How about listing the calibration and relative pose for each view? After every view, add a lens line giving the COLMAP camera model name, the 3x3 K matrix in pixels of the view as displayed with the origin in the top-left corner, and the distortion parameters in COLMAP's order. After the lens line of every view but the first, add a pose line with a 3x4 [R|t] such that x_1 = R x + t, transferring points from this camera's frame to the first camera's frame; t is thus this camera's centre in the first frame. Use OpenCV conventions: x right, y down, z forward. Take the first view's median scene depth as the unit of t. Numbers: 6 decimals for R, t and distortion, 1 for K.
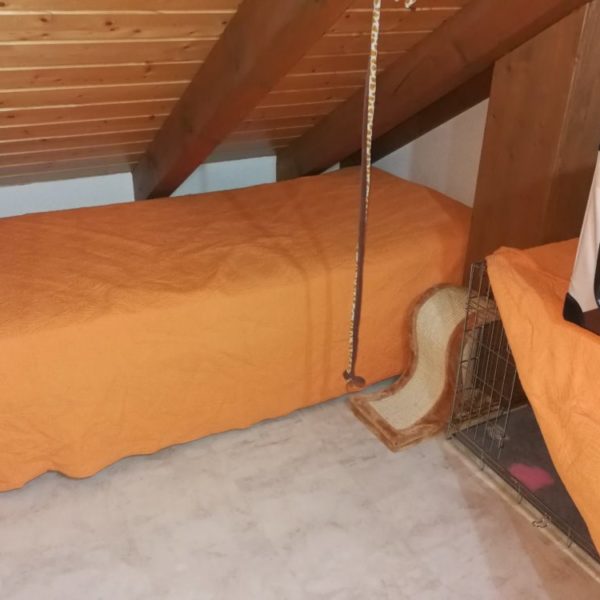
lens RADIAL K [[655.9, 0, 294.6], [0, 655.9, 299.9], [0, 0, 1]] dist [0.054705, 0.000000]
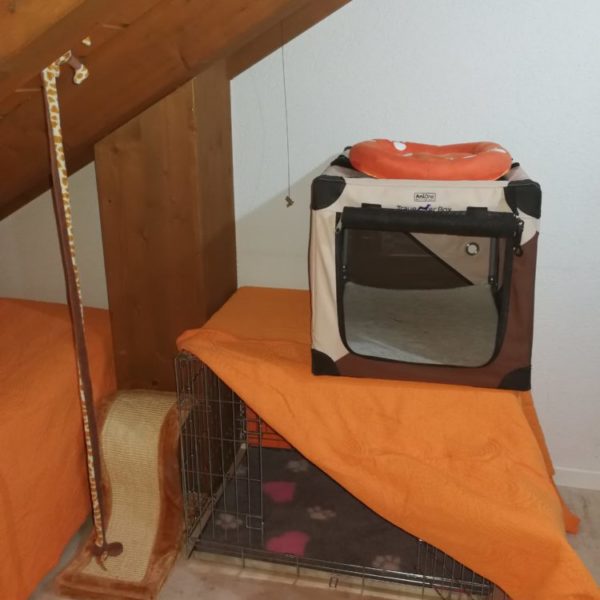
lens RADIAL K [[655.9, 0, 300.0], [0, 655.9, 301.7], [0, 0, 1]] dist [0.054705, 0.000000]
pose [[0.644676, -0.267474, 0.716136, -0.236398], [0.351520, 0.935599, 0.032998, -0.094330], [-0.678842, 0.230463, 0.697181, 0.241174]]
